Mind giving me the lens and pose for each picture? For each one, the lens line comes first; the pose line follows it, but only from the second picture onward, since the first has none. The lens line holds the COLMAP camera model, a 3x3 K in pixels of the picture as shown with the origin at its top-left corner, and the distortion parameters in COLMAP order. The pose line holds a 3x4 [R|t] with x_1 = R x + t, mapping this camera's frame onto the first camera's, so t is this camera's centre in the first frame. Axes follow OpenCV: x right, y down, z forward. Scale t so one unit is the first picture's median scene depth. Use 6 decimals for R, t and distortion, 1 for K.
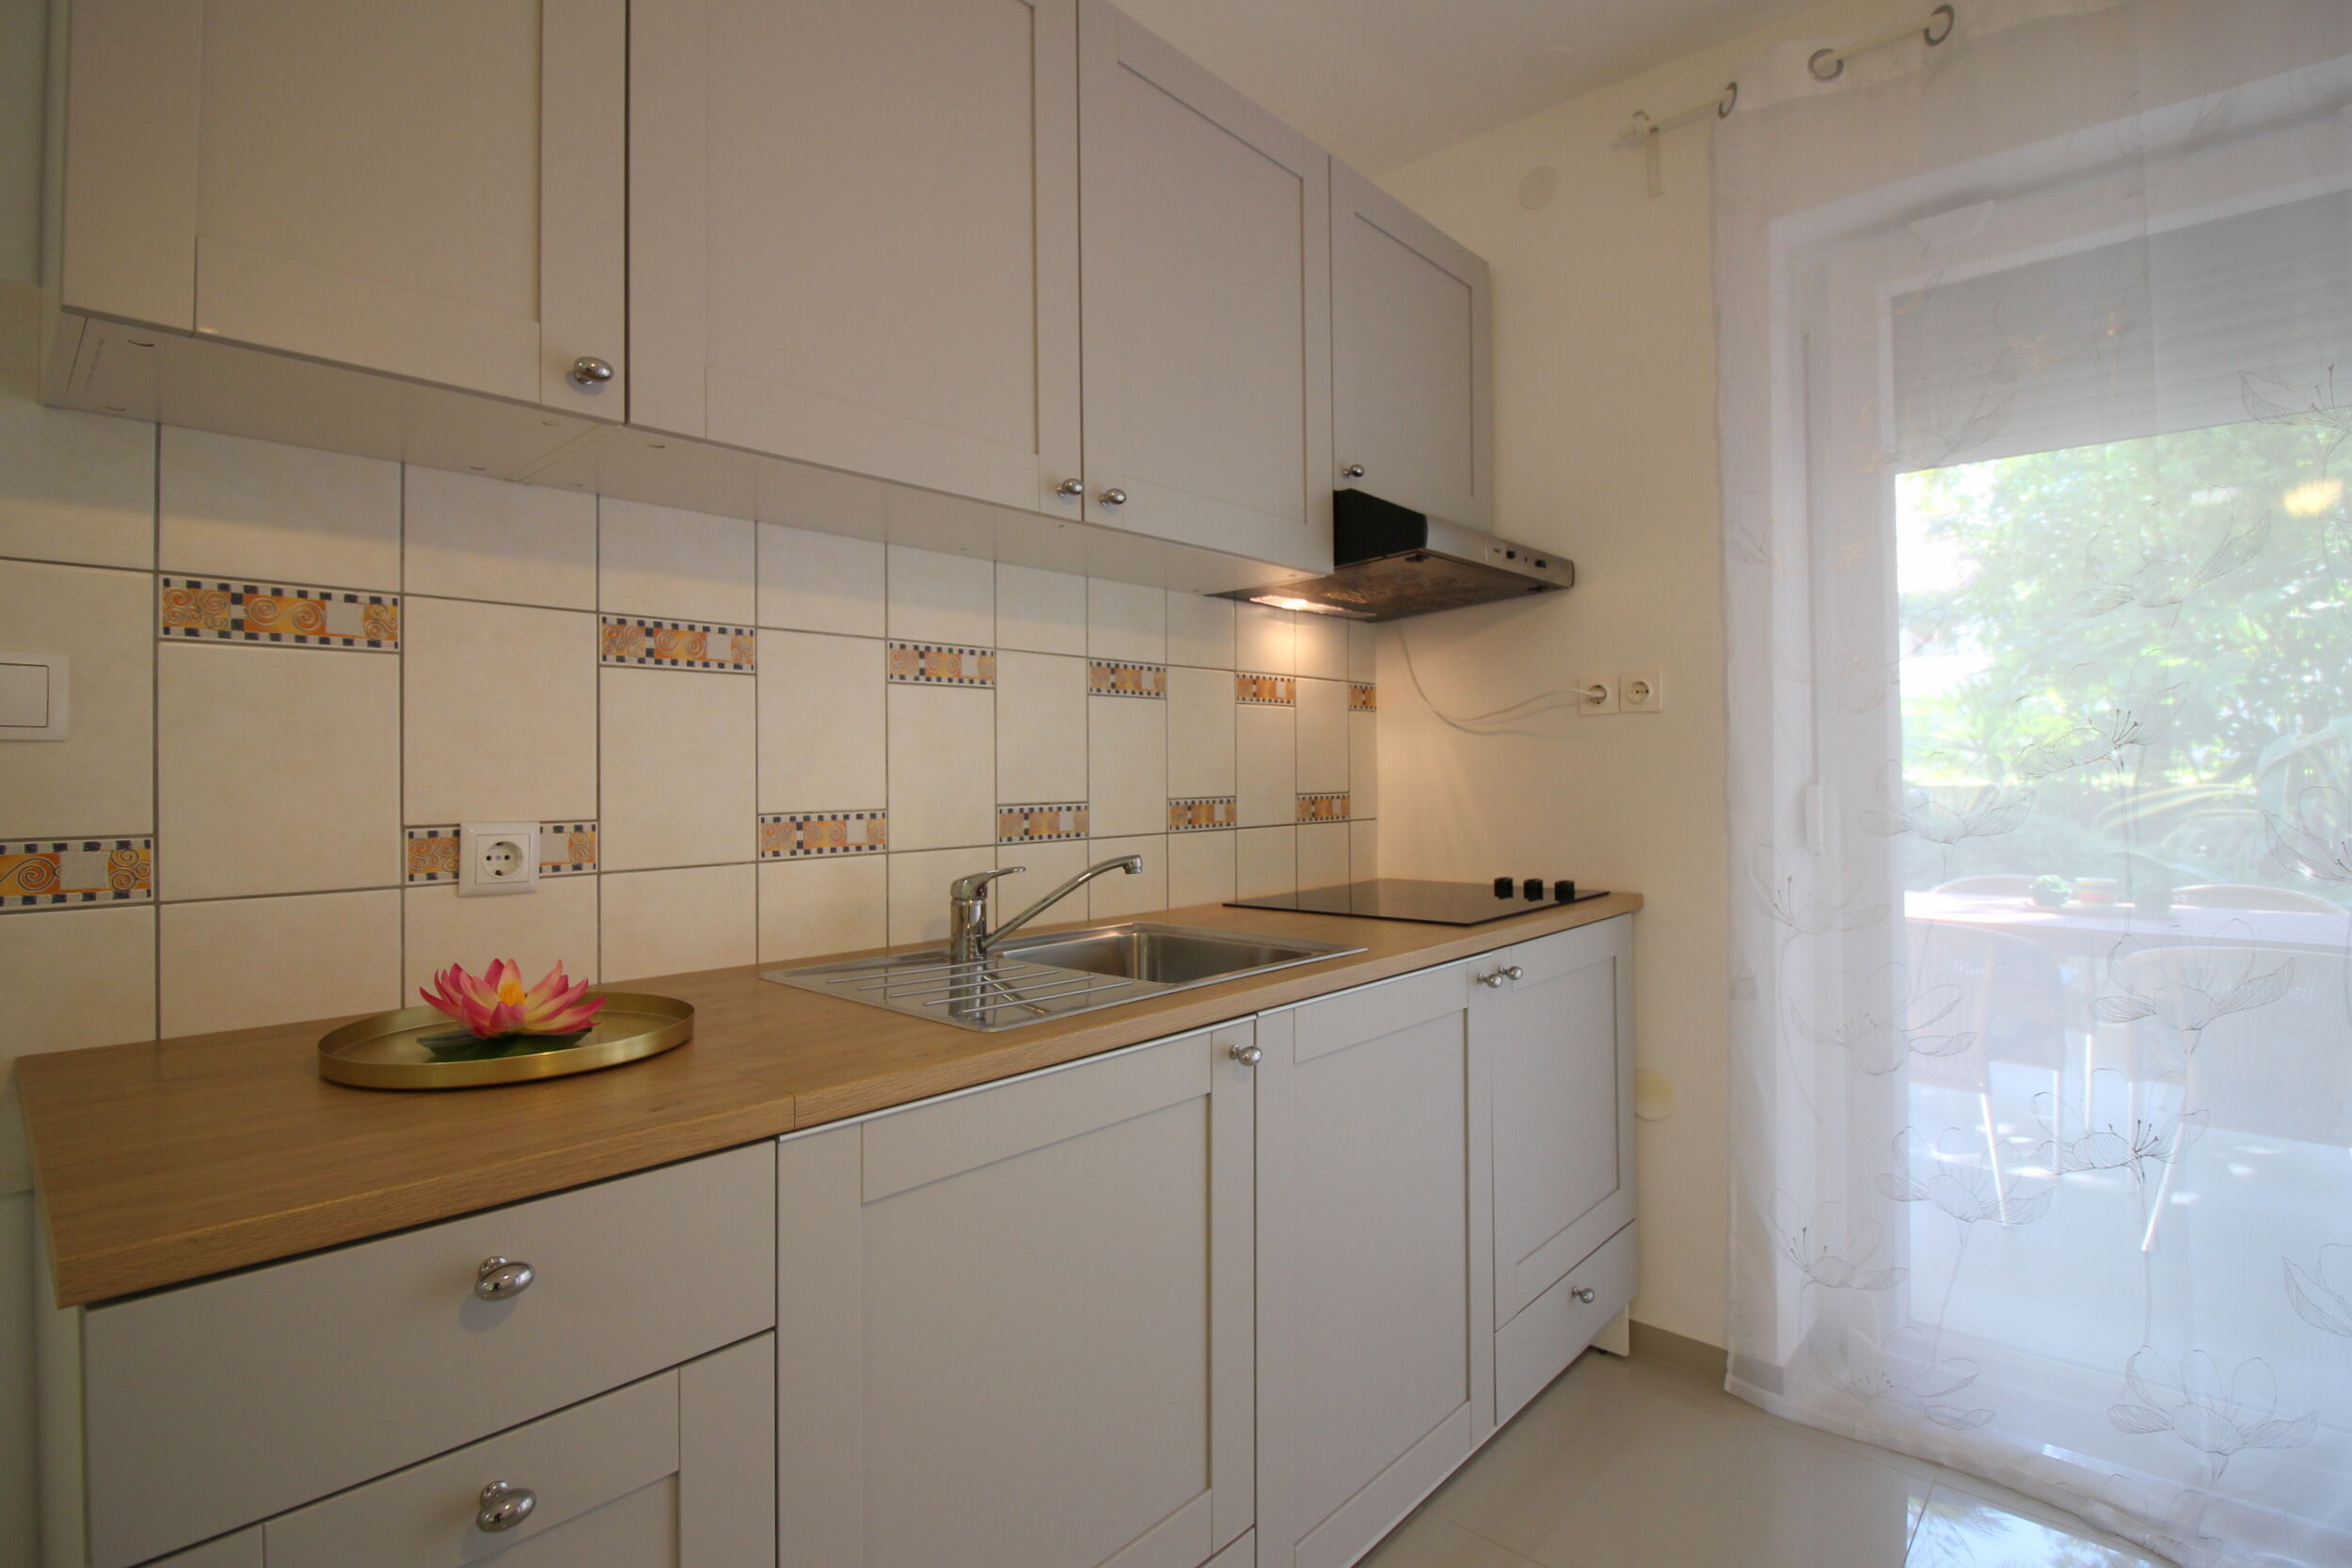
lens RADIAL K [[1129.8, 0, 1178.0], [0, 1129.8, 762.5], [0, 0, 1]] dist [-0.001087, -0.012480]
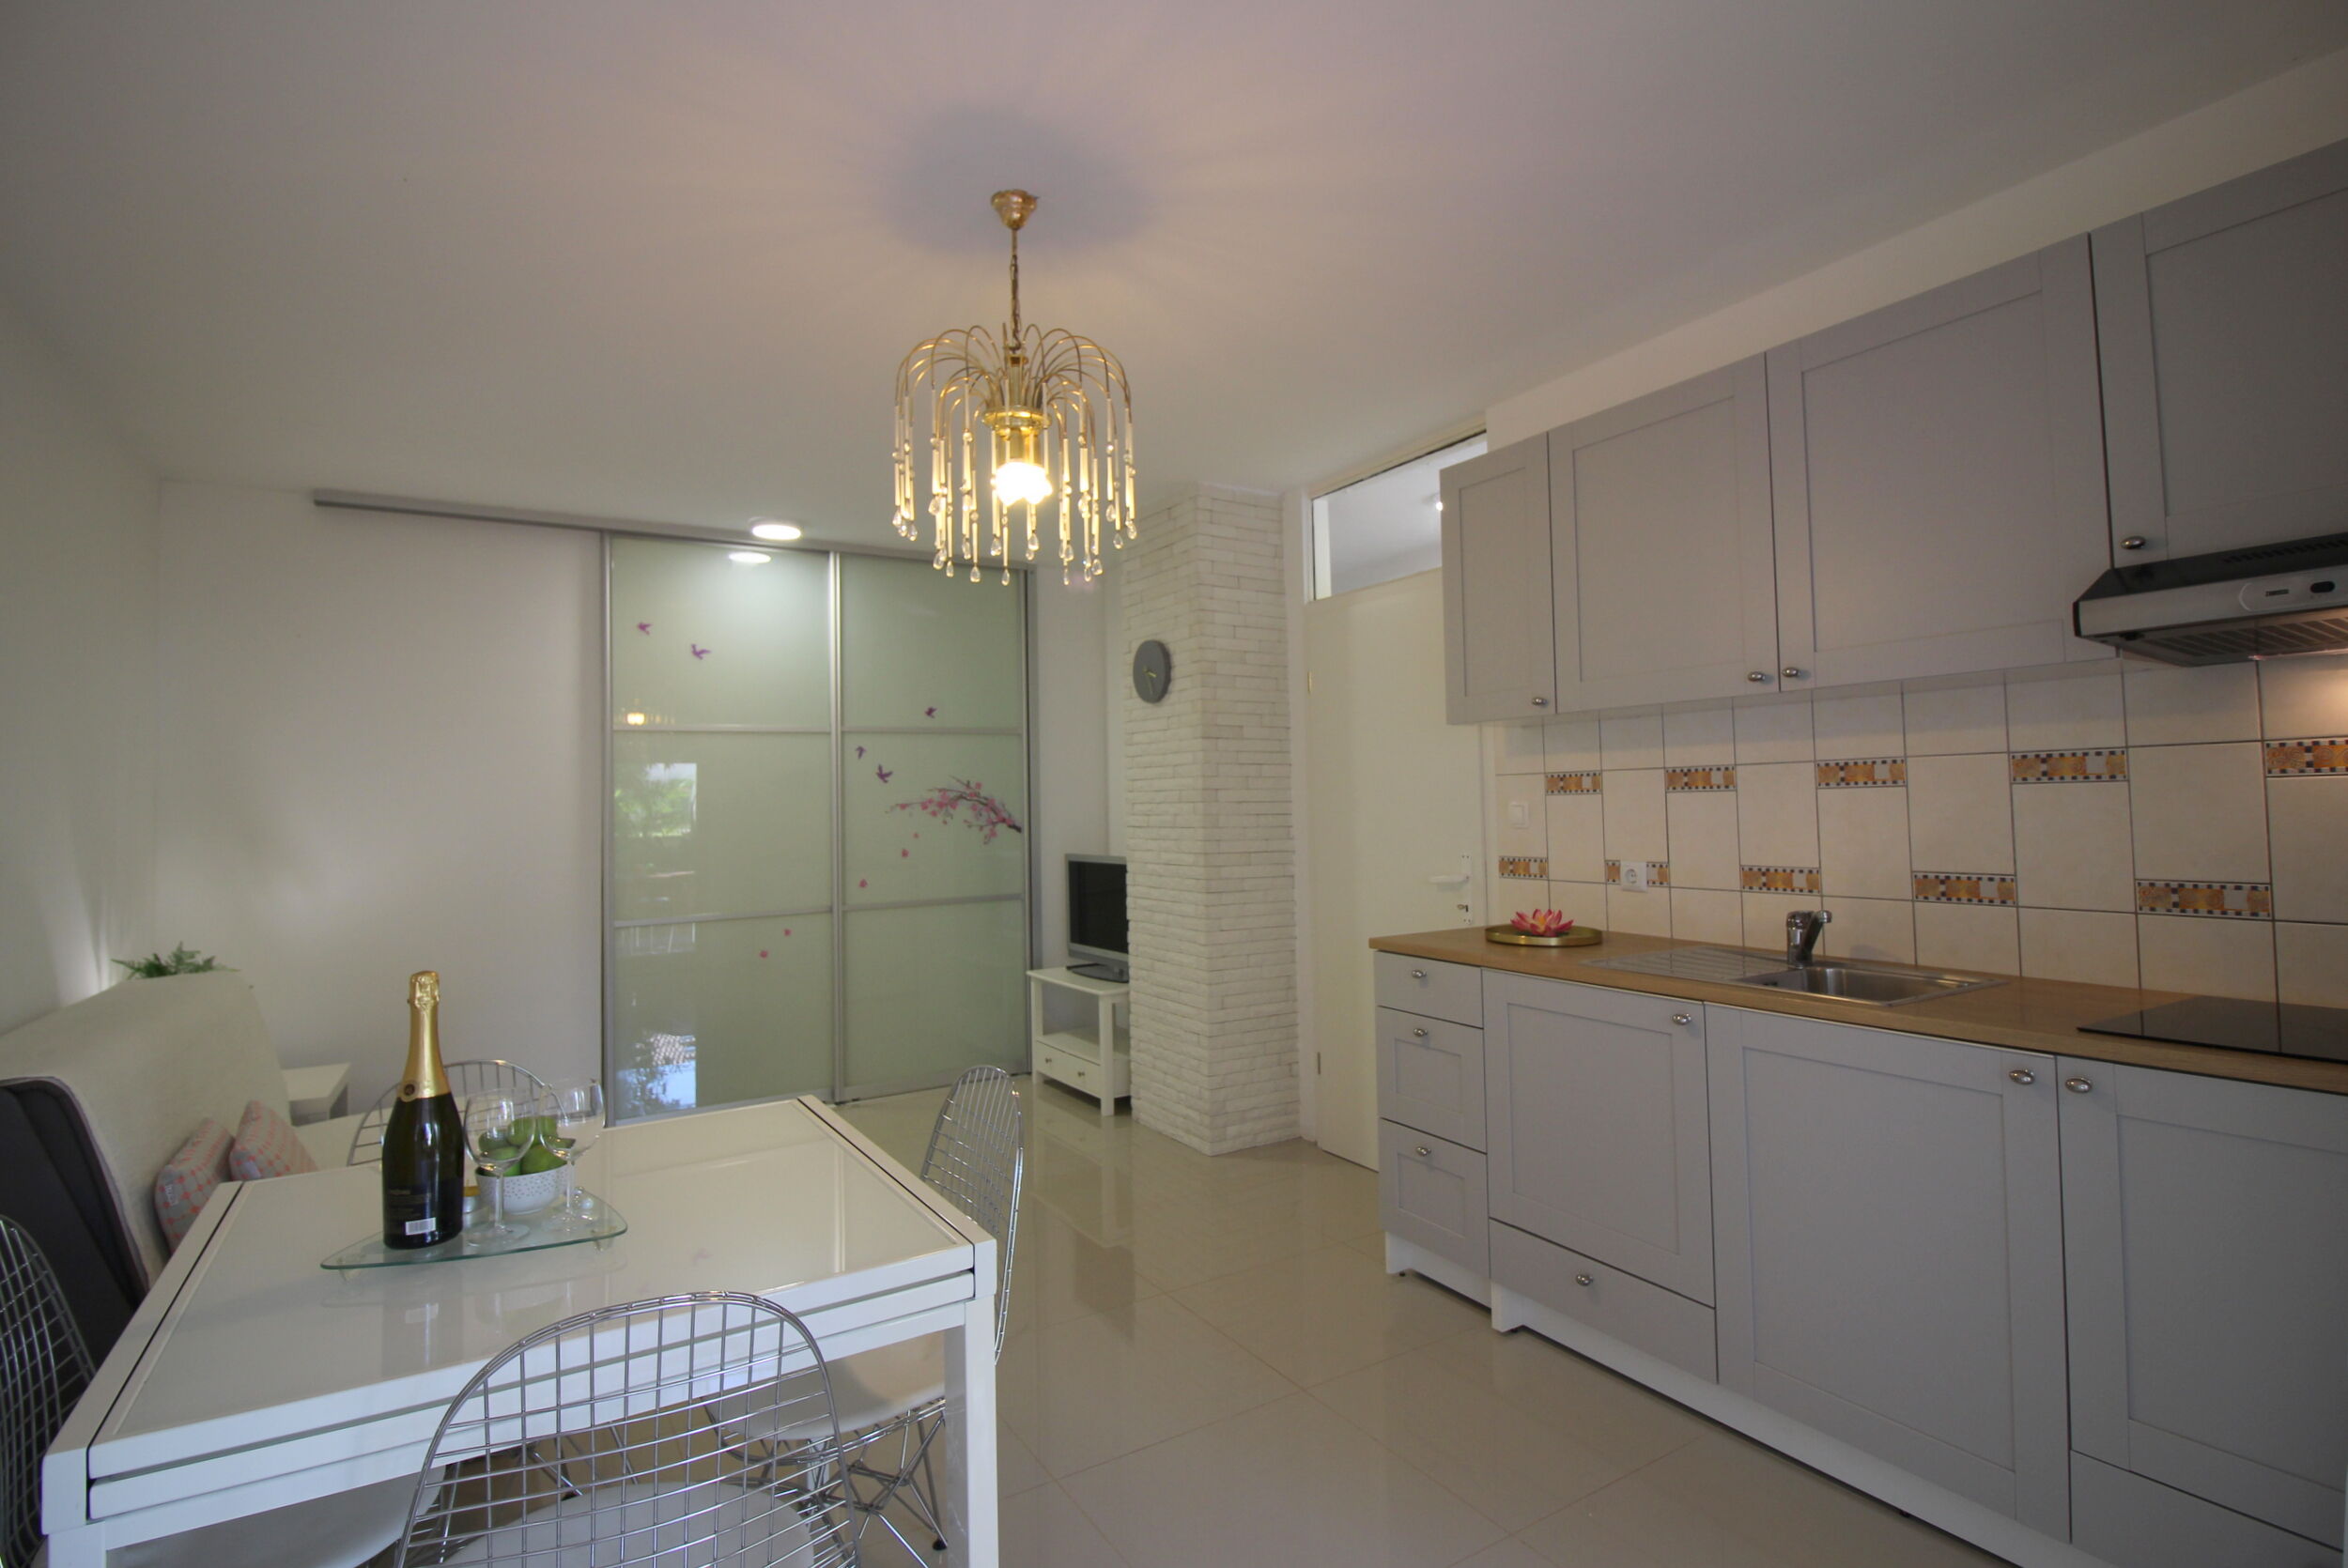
lens RADIAL K [[1127.8, 0, 1176.0], [0, 1127.8, 762.5], [0, 0, 1]] dist [-0.001087, -0.012480]
pose [[-0.294169, -0.027132, -0.955368, 1.288163], [0.024365, 0.999059, -0.035875, -0.061251], [0.955443, -0.033831, -0.293231, 0.509217]]
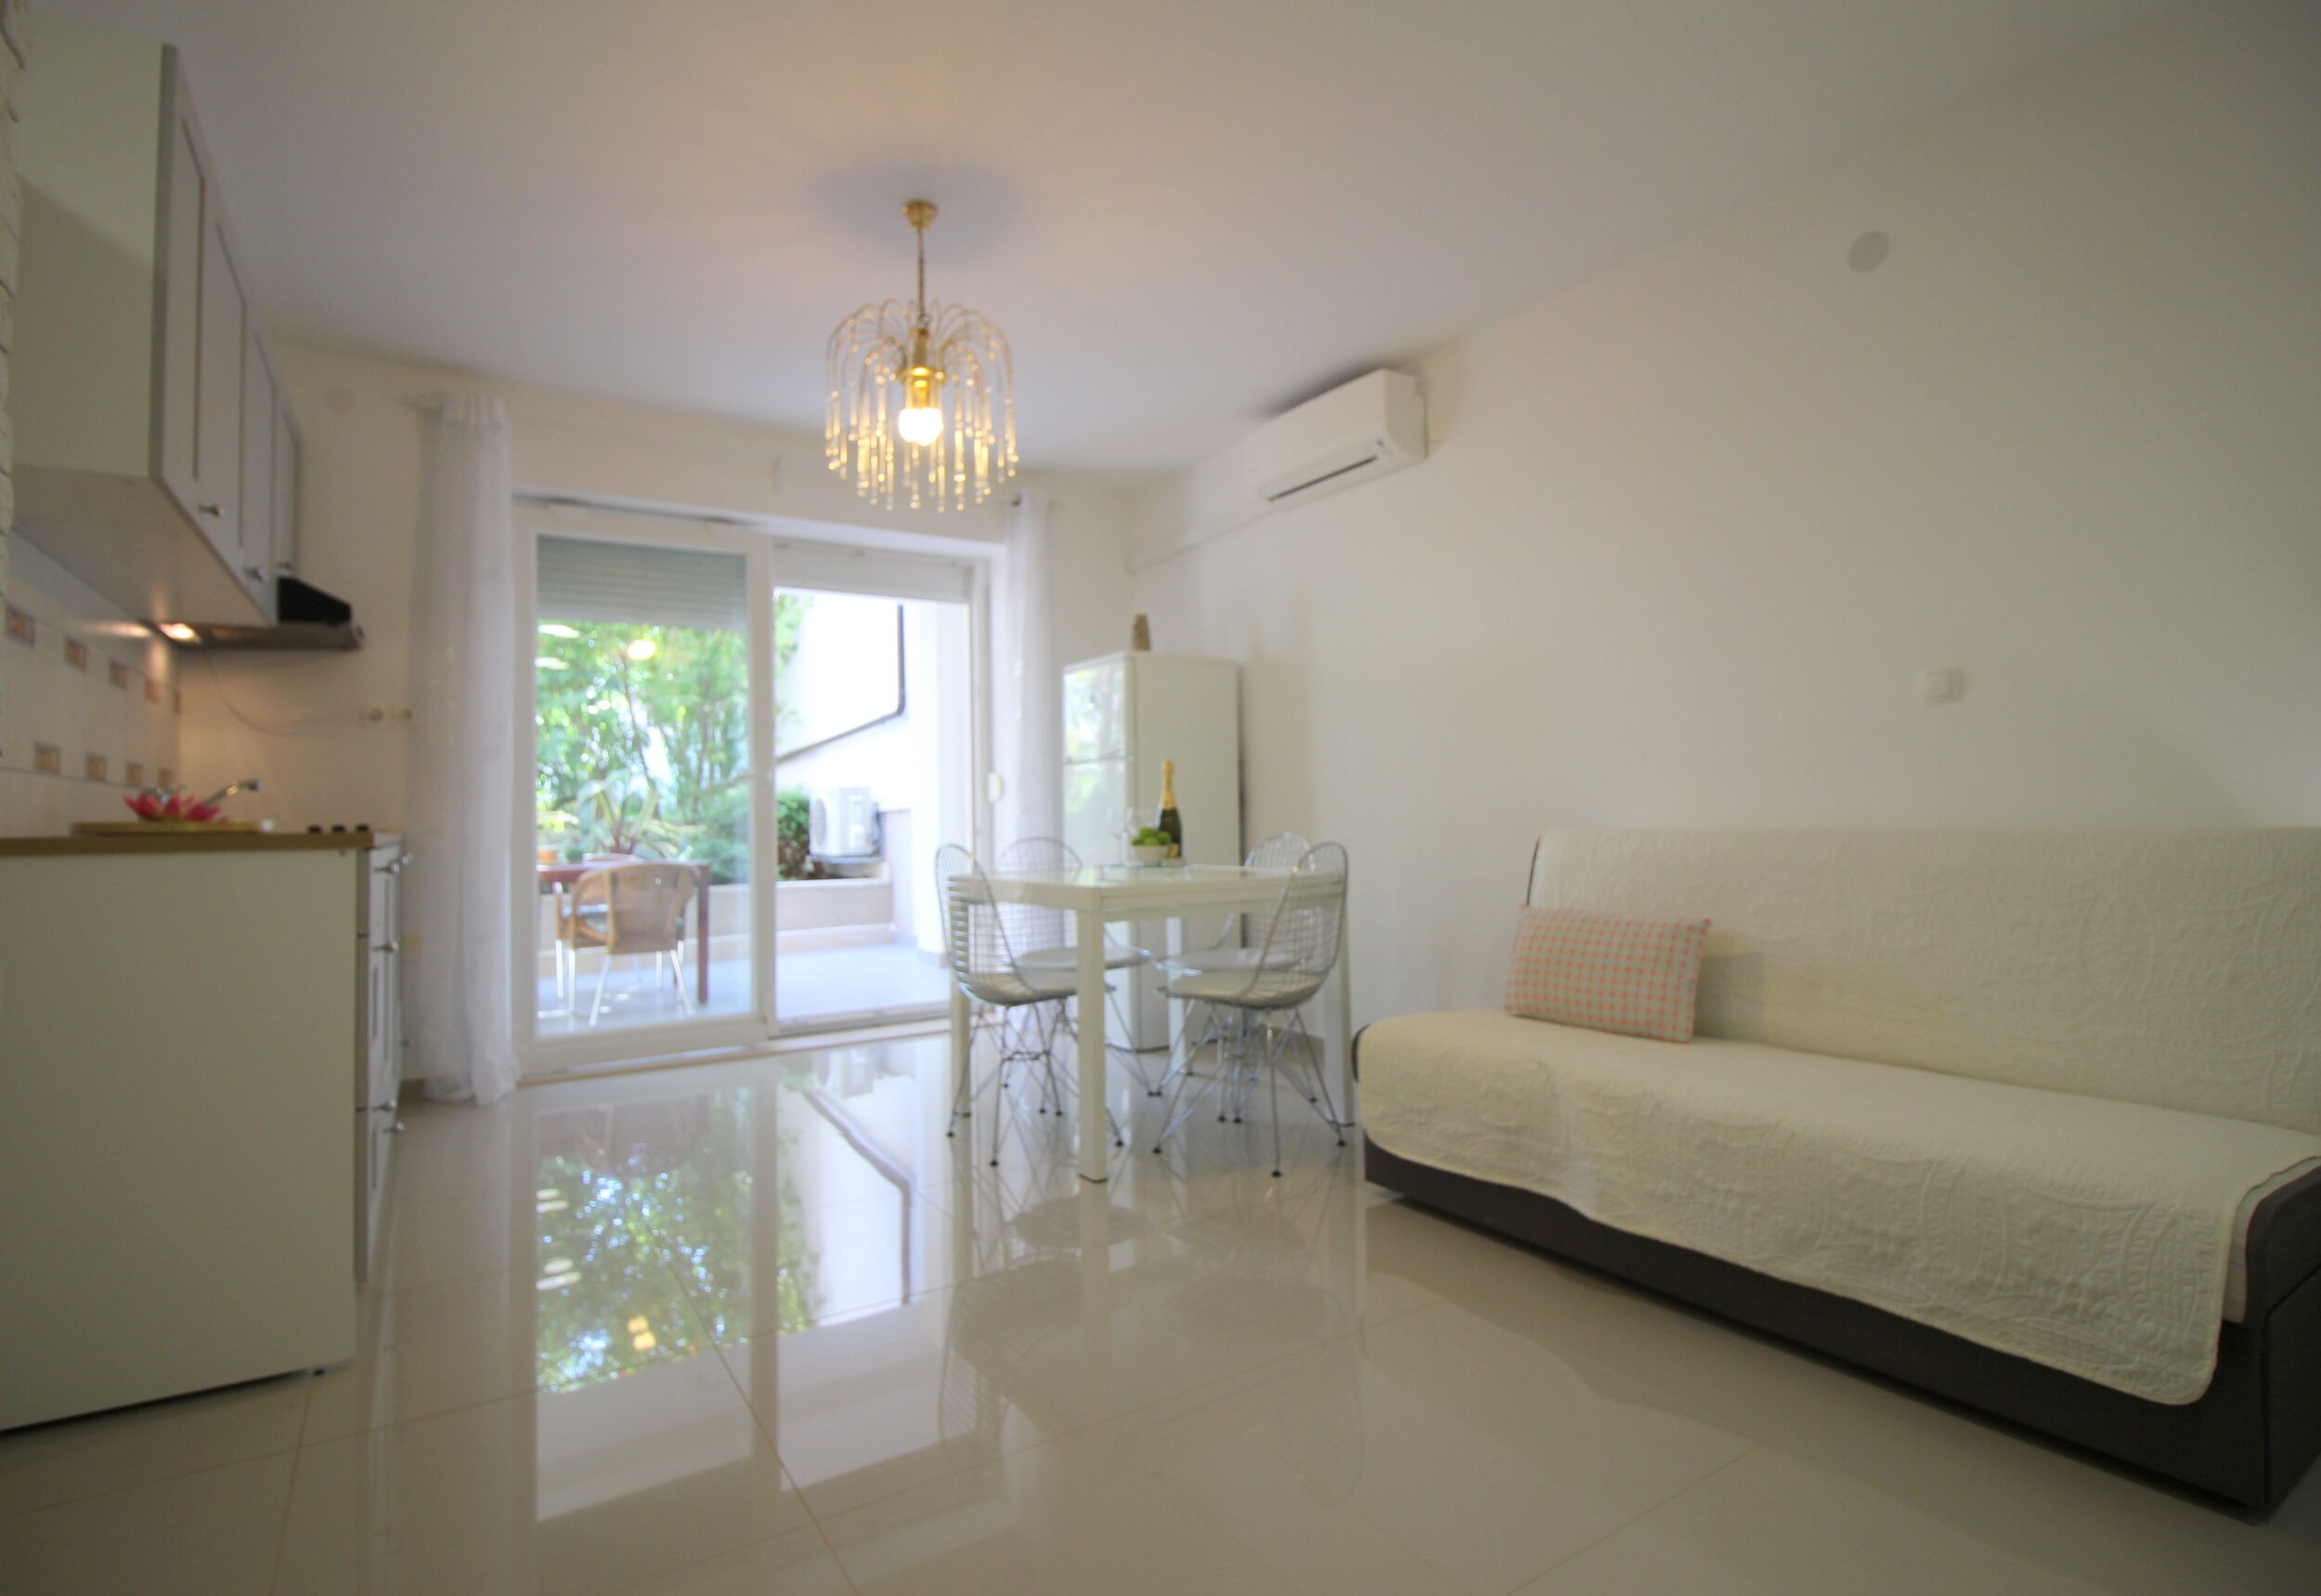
lens RADIAL K [[1120.6, 0, 1143.8], [0, 1120.6, 771.1], [0, 0, 1]] dist [0.000154, -0.012192]
pose [[0.268046, 0.041325, 0.962520, -1.072982], [0.012393, 0.998849, -0.046336, 0.133268], [-0.963327, 0.024348, 0.267225, -0.634086]]
